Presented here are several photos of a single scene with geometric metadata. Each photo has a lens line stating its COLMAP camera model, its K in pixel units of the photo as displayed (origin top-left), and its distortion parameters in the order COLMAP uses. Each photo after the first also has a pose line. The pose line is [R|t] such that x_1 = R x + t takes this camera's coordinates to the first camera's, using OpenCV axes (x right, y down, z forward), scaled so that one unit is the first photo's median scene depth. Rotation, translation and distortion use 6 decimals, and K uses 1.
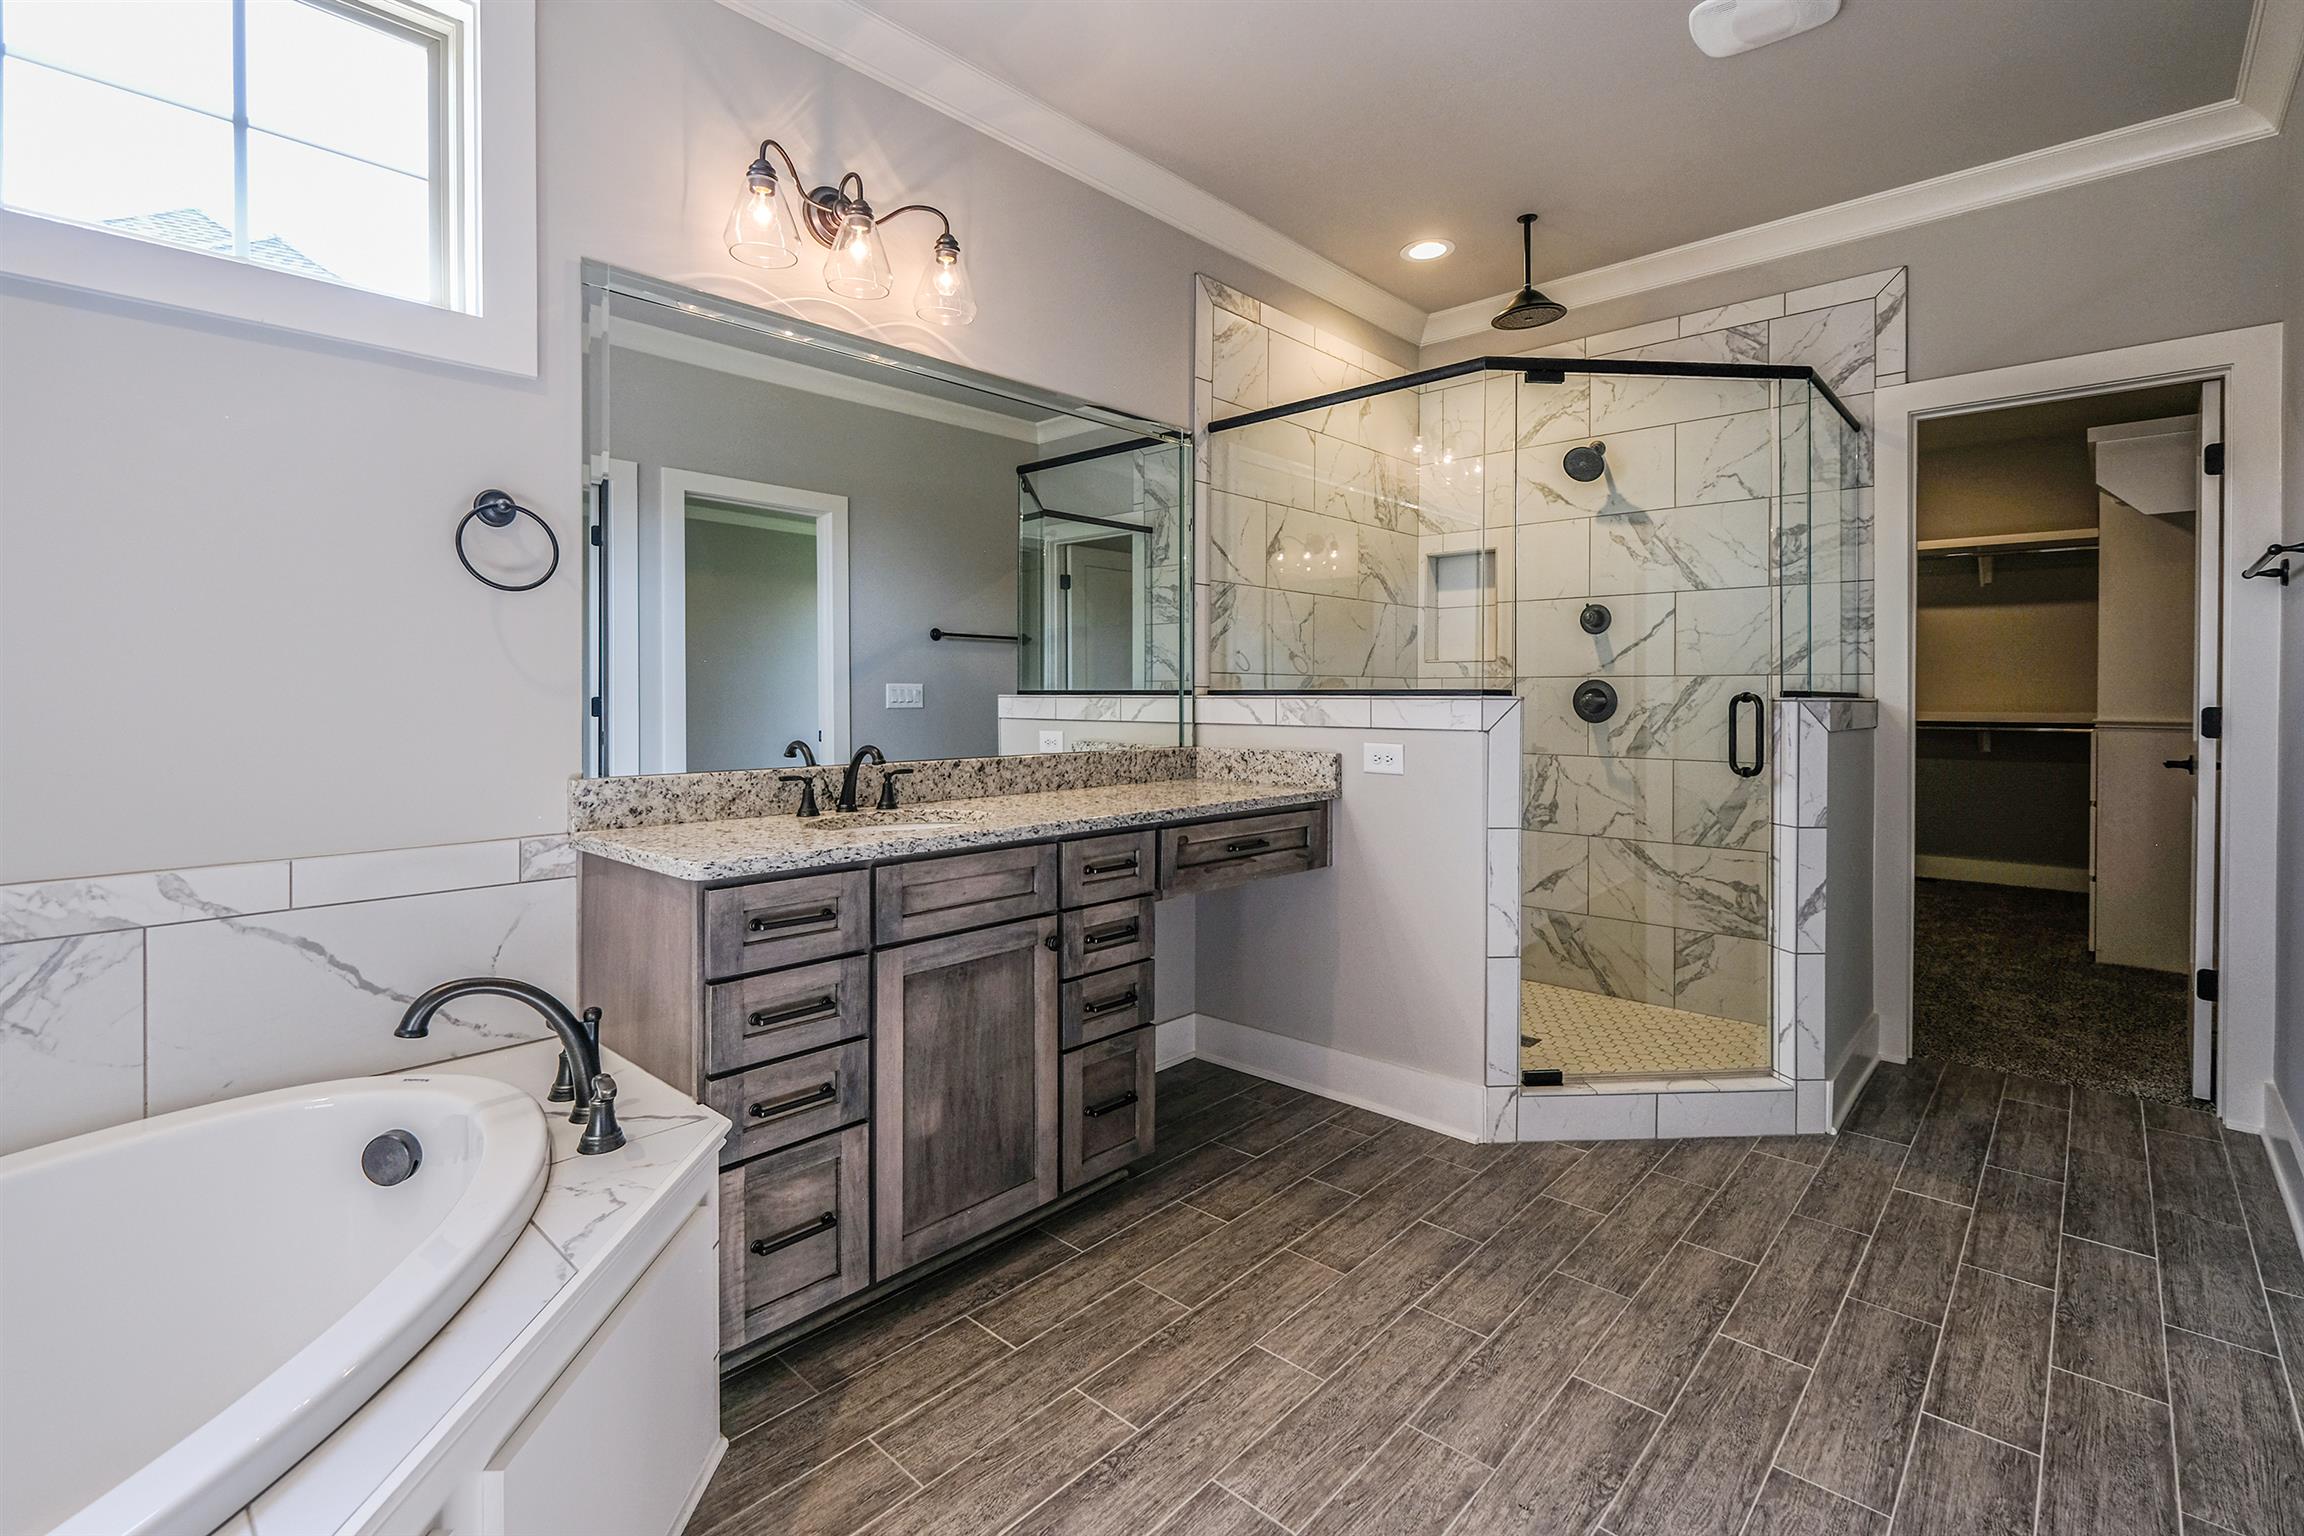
lens RADIAL K [[1070.3, 0, 1131.8], [0, 1070.3, 708.6], [0, 0, 1]] dist [-0.000829, -0.000777]
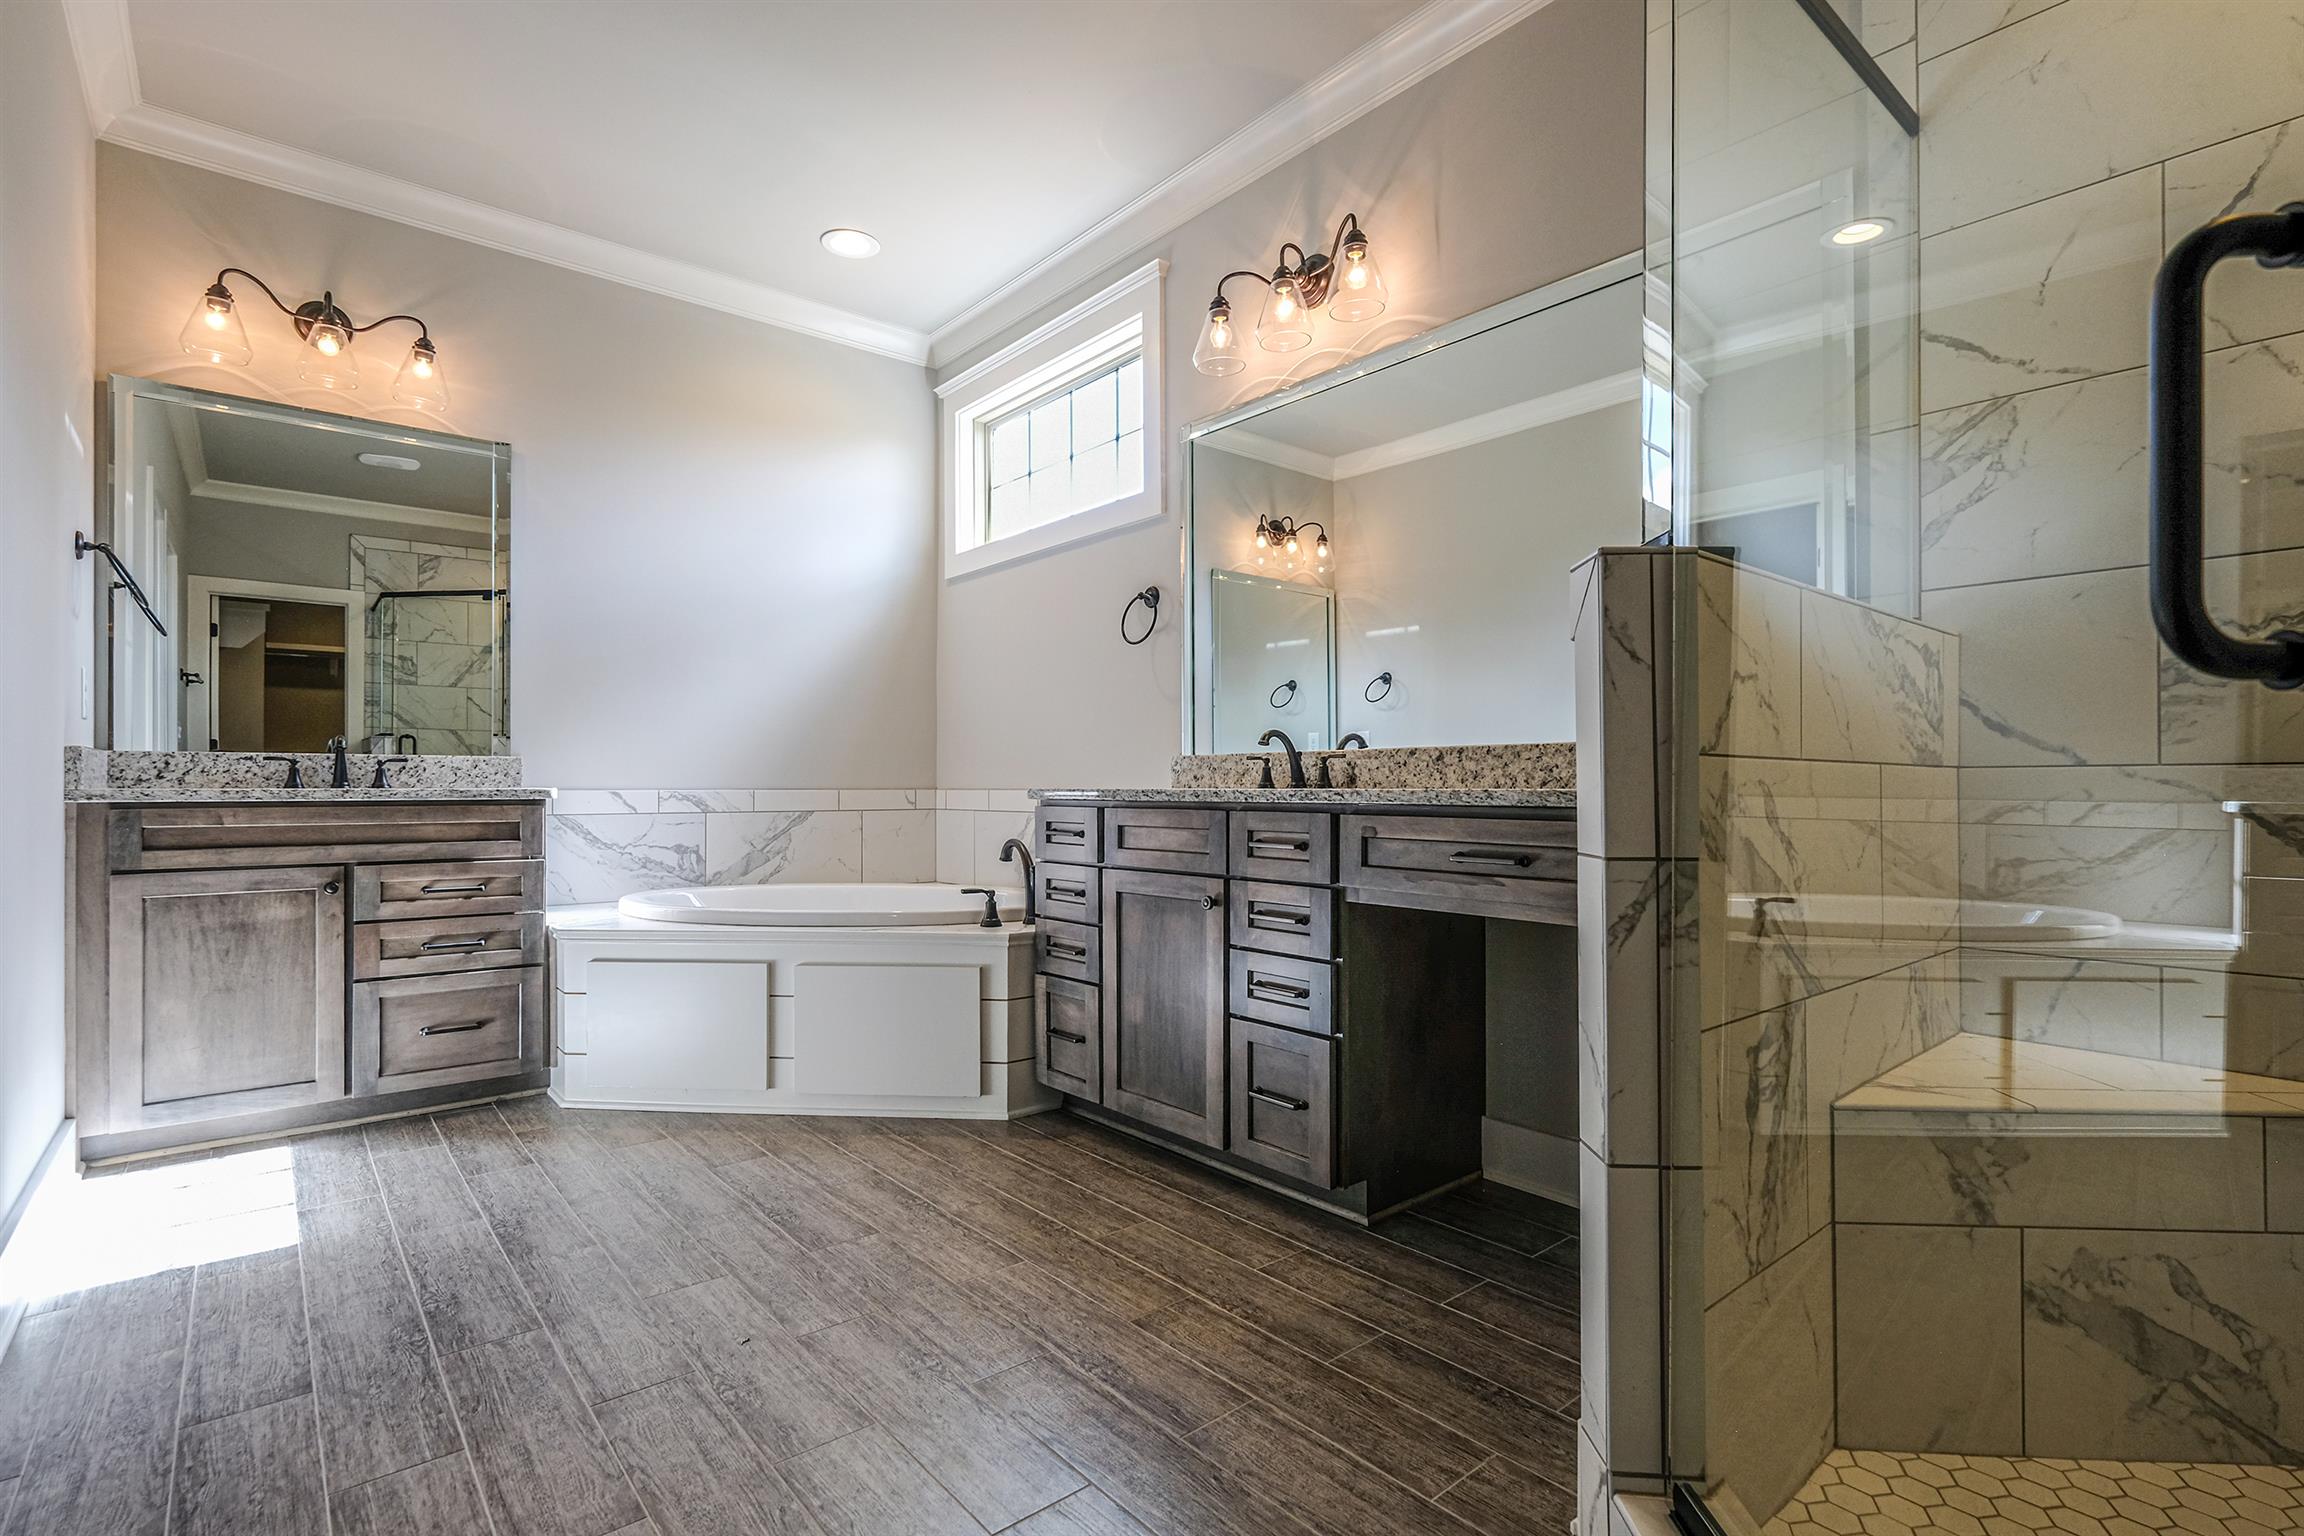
lens RADIAL K [[1070.3, 0, 1150.0], [0, 1070.3, 775.2], [0, 0, 1]] dist [-0.000829, -0.000777]
pose [[-0.124414, -0.011065, -0.992169, 0.994236], [-0.012952, 0.999871, -0.009527, 0.102612], [0.992146, 0.011666, -0.124541, 1.069680]]
